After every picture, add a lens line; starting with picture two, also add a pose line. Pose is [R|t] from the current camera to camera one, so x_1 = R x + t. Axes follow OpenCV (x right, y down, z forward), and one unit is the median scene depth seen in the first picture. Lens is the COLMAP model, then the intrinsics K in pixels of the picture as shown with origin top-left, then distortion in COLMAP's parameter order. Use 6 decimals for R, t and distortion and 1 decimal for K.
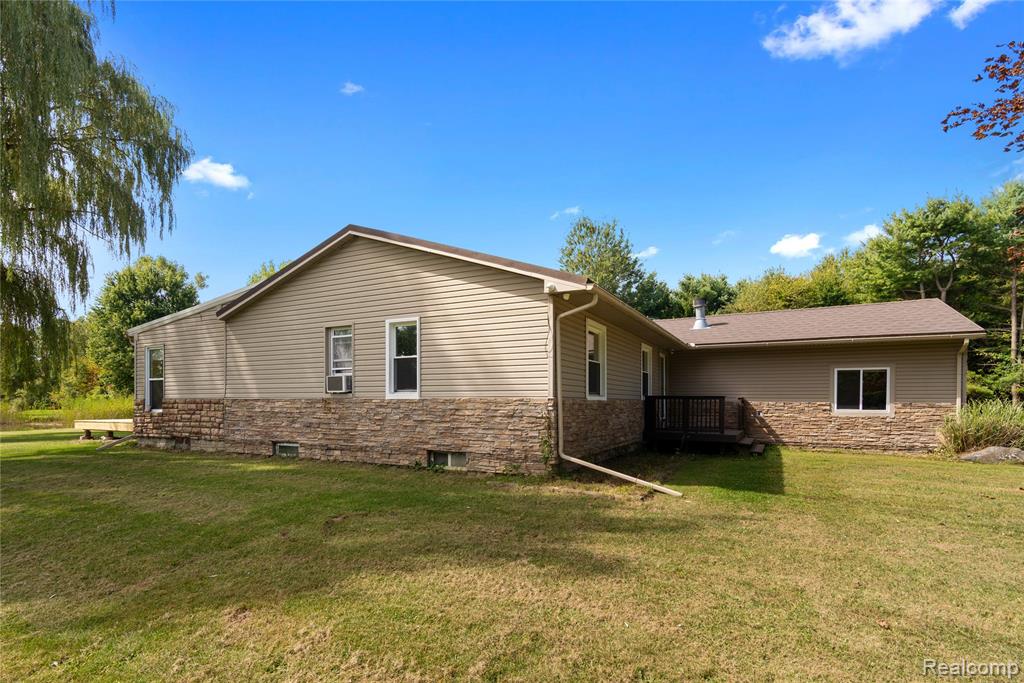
lens RADIAL K [[506.8, 0, 505.4], [0, 506.8, 410.4], [0, 0, 1]] dist [0.007006, 0.000611]
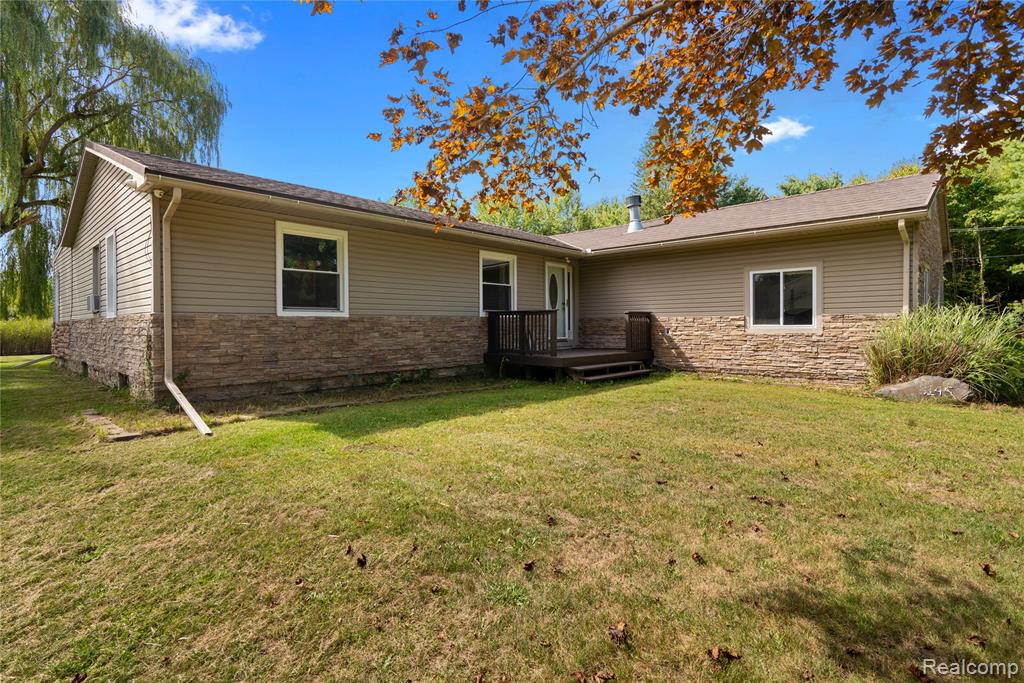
lens RADIAL K [[495.1, 0, 512.8], [0, 495.1, 332.6], [0, 0, 1]] dist [0.018392, 0.001280]
pose [[0.967036, -0.008852, -0.254485, 0.502243], [0.008247, 0.999960, -0.003446, 0.009320], [0.254506, 0.001234, 0.967070, 0.186599]]
